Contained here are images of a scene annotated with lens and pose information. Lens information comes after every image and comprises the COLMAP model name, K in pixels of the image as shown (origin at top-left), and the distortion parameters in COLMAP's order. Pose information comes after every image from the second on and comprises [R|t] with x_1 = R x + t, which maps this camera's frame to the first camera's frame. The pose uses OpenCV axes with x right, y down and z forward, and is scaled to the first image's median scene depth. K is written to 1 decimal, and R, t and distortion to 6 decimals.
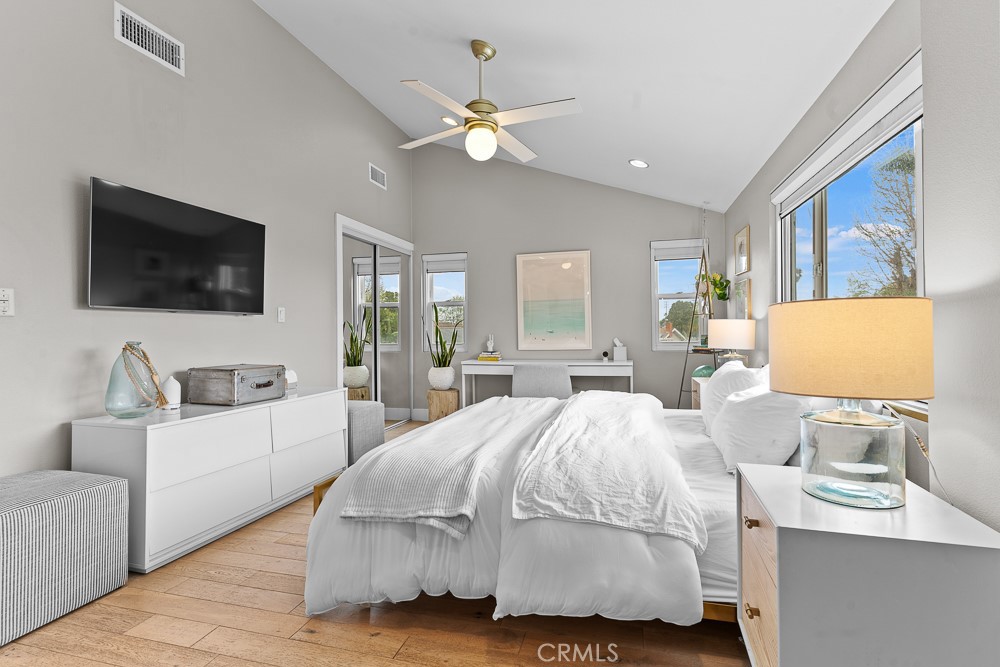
lens RADIAL K [[480.2, 0, 501.4], [0, 480.2, 326.2], [0, 0, 1]] dist [-0.004299, -0.000646]
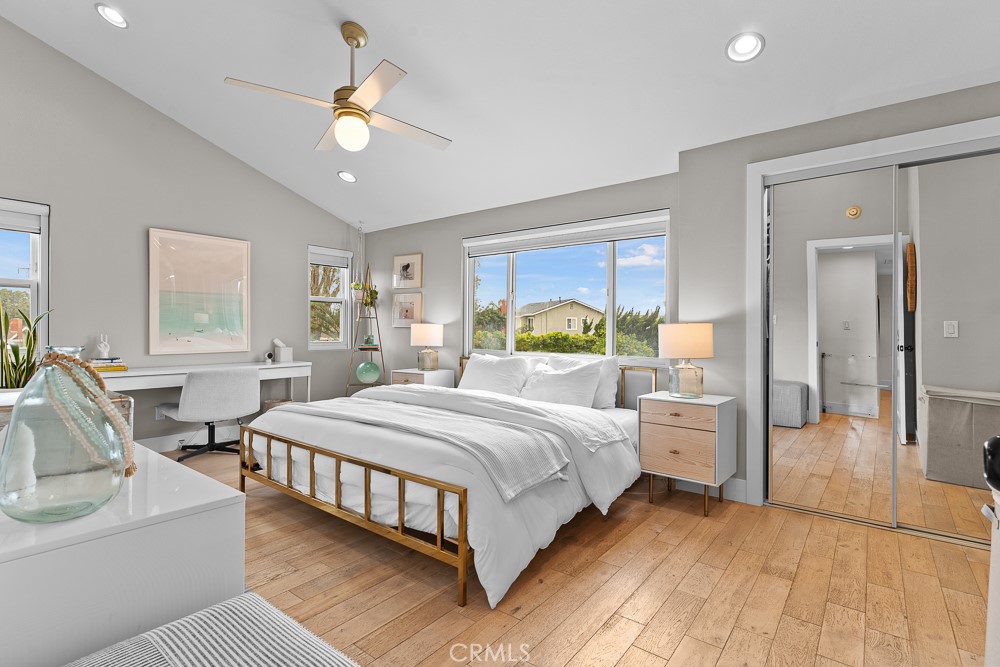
lens RADIAL K [[480.2, 0, 507.6], [0, 480.2, 332.9], [0, 0, 1]] dist [-0.004299, -0.000646]
pose [[0.376977, 0.009790, 0.926171, -0.488748], [-0.019765, 0.999801, -0.002523, 0.006677], [-0.926012, -0.017354, 0.377096, 0.216285]]
